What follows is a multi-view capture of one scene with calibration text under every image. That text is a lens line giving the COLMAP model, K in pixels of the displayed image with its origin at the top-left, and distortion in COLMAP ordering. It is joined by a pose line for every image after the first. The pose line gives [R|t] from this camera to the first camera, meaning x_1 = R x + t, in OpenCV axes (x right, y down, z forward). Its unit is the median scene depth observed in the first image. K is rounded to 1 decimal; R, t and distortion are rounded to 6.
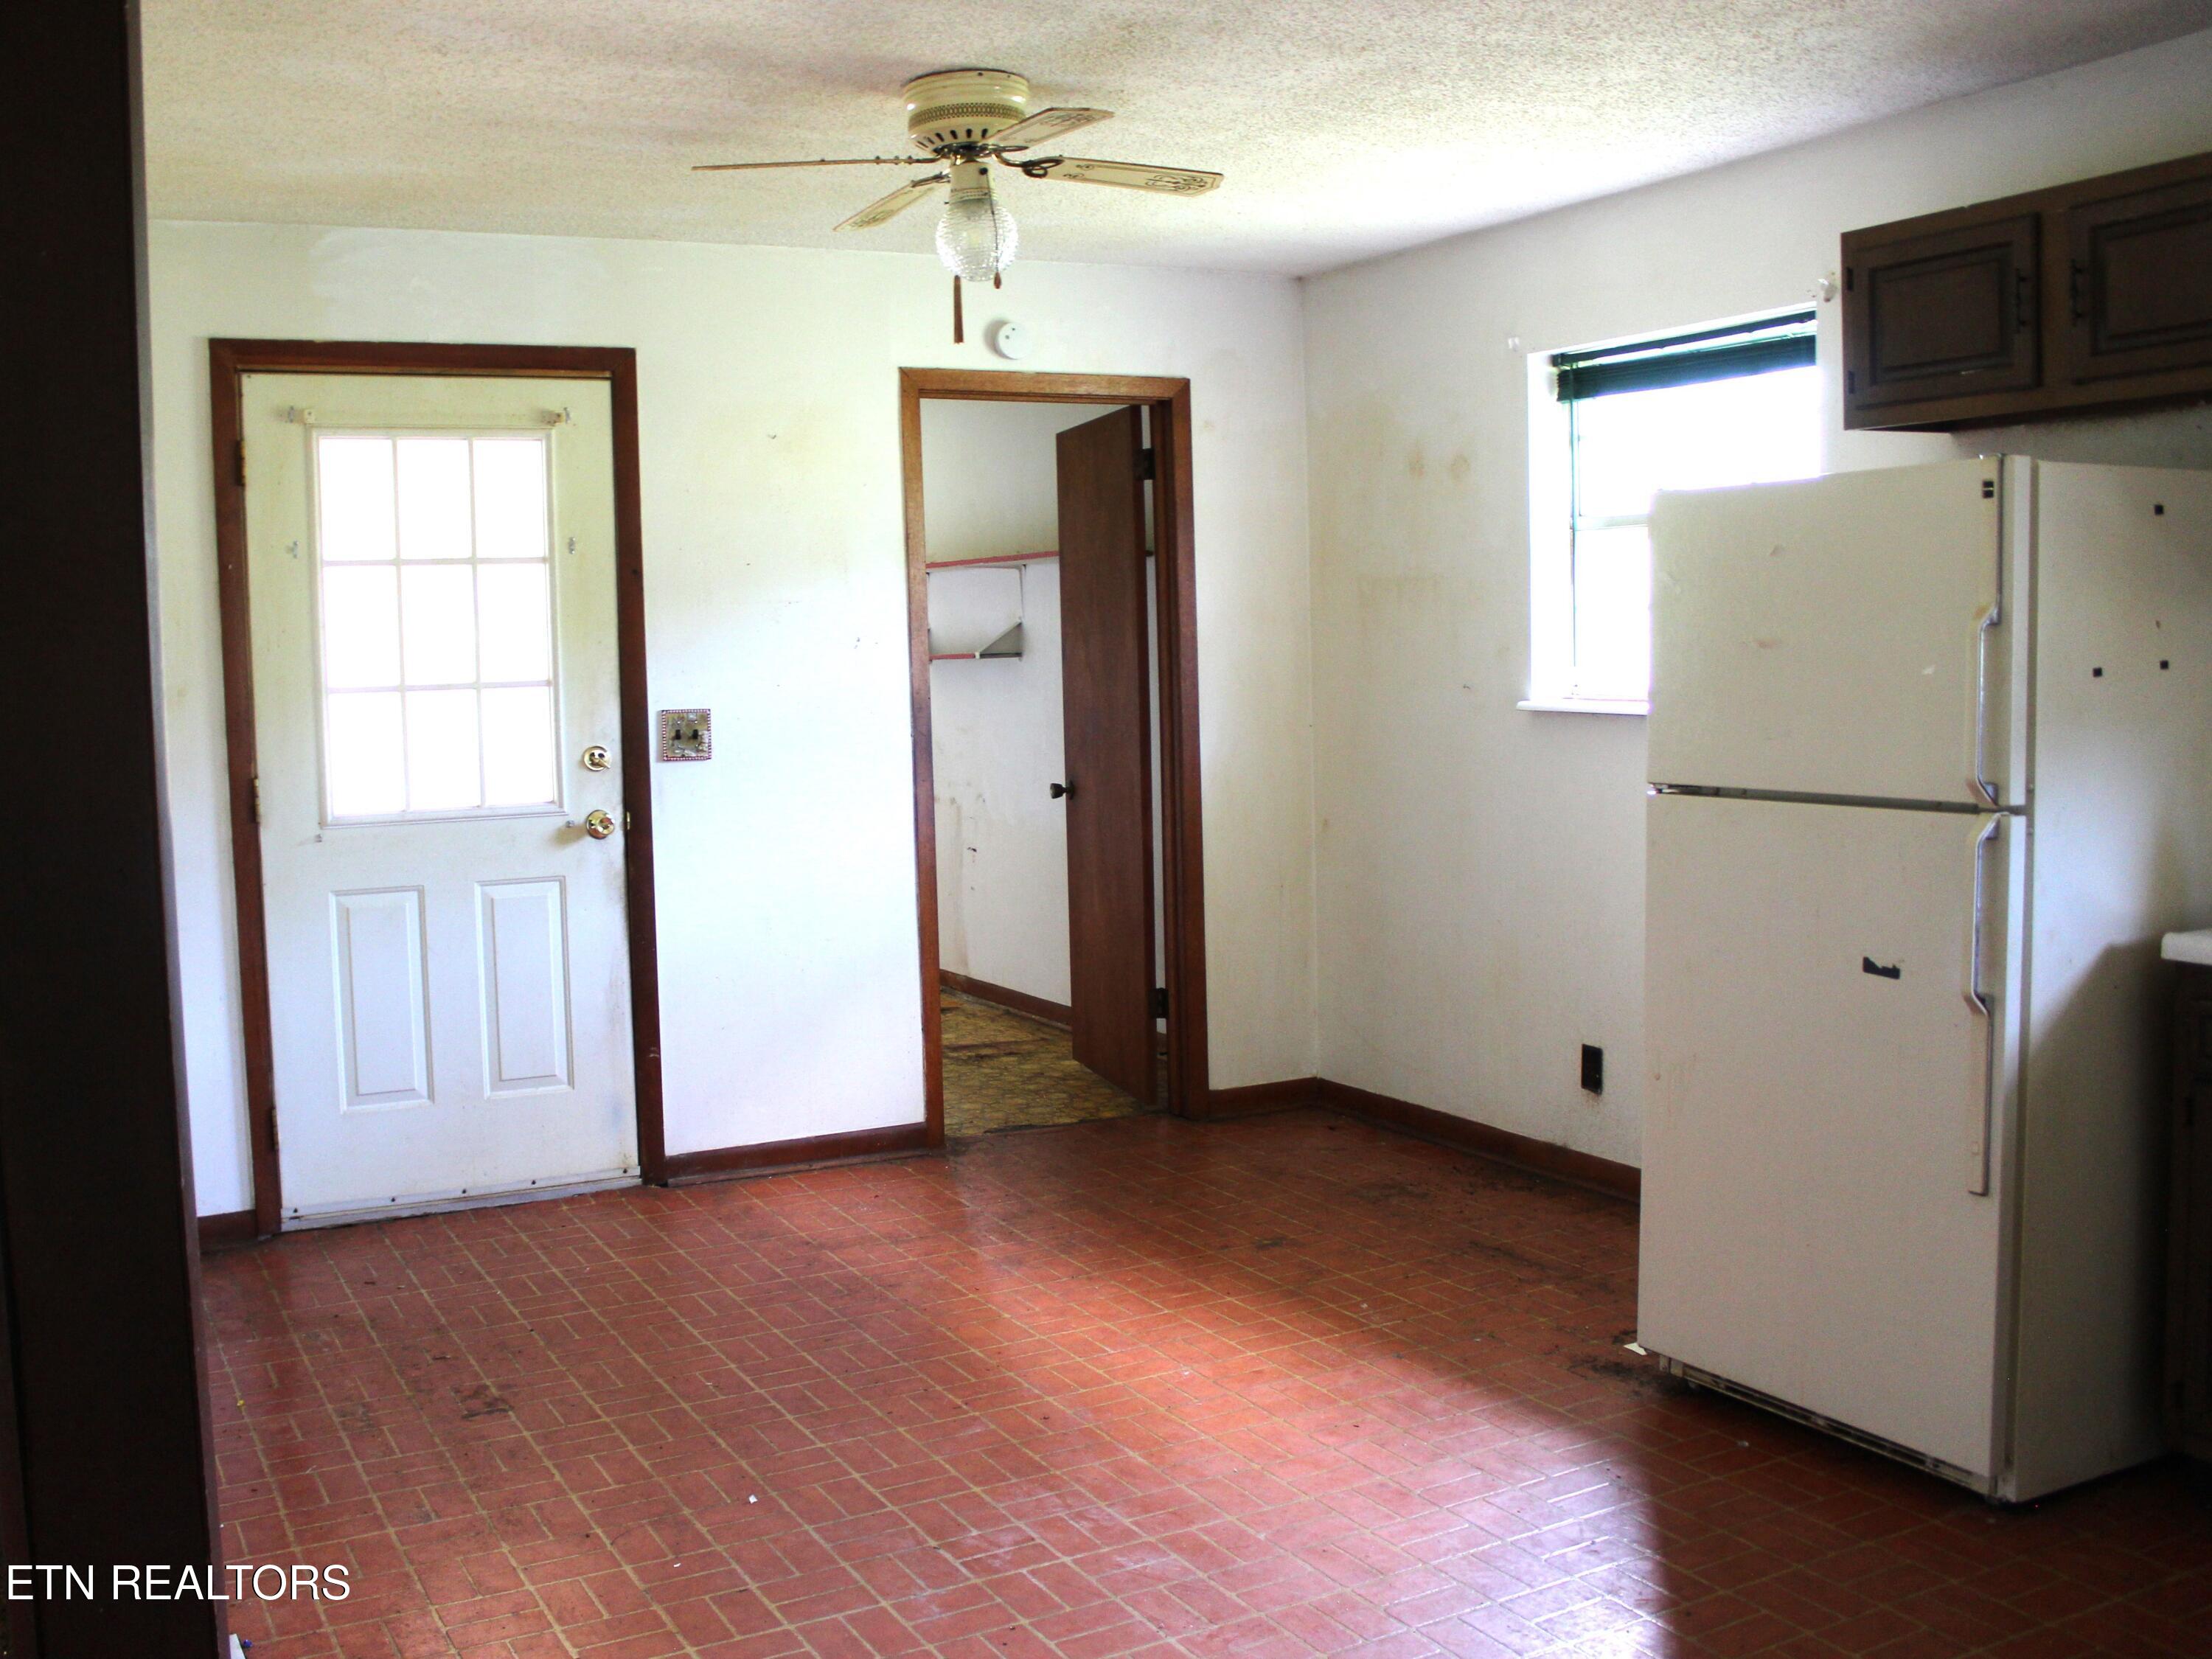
lens RADIAL K [[2153.3, 0, 1106.0], [0, 2153.3, 829.5], [0, 0, 1]] dist [-0.135465, 0.228359]
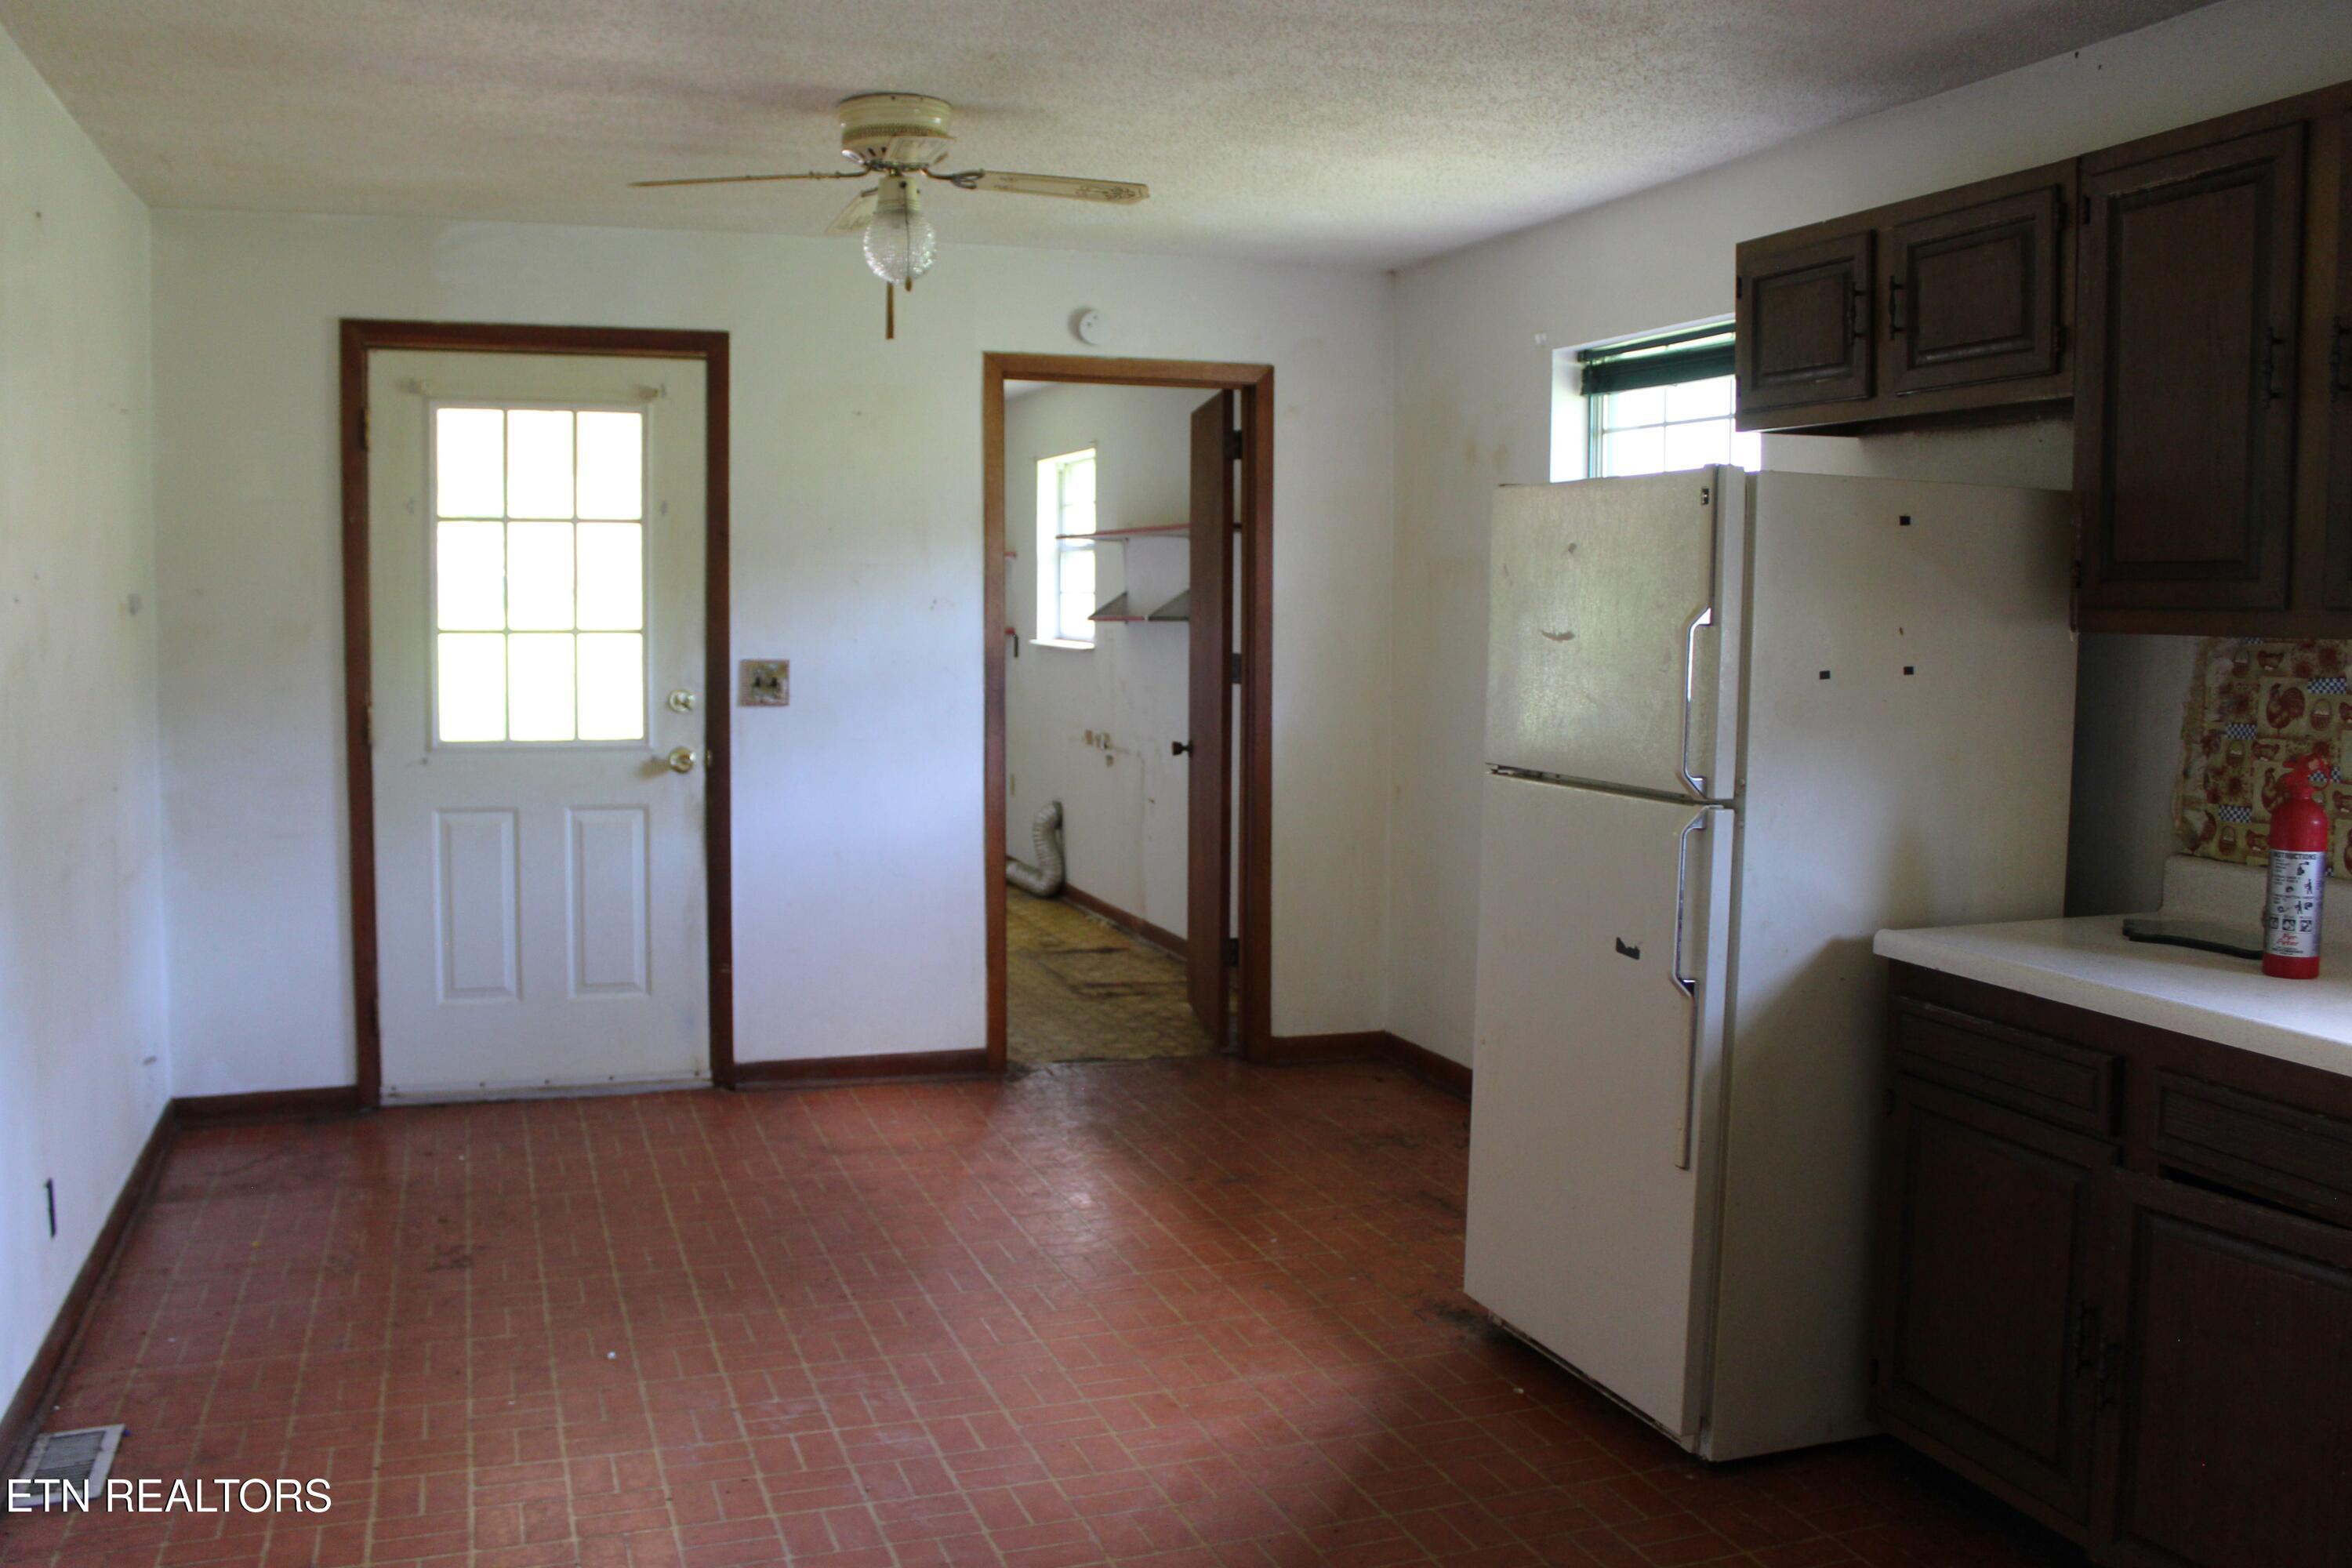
lens RADIAL K [[2076.1, 0, 1129.6], [0, 2076.1, 793.8], [0, 0, 1]] dist [-0.119916, 0.180909]
pose [[0.988063, 0.047049, -0.146688, 0.160745], [-0.046324, 0.998891, 0.008358, -0.004980], [0.146919, -0.001463, 0.989147, -0.028336]]
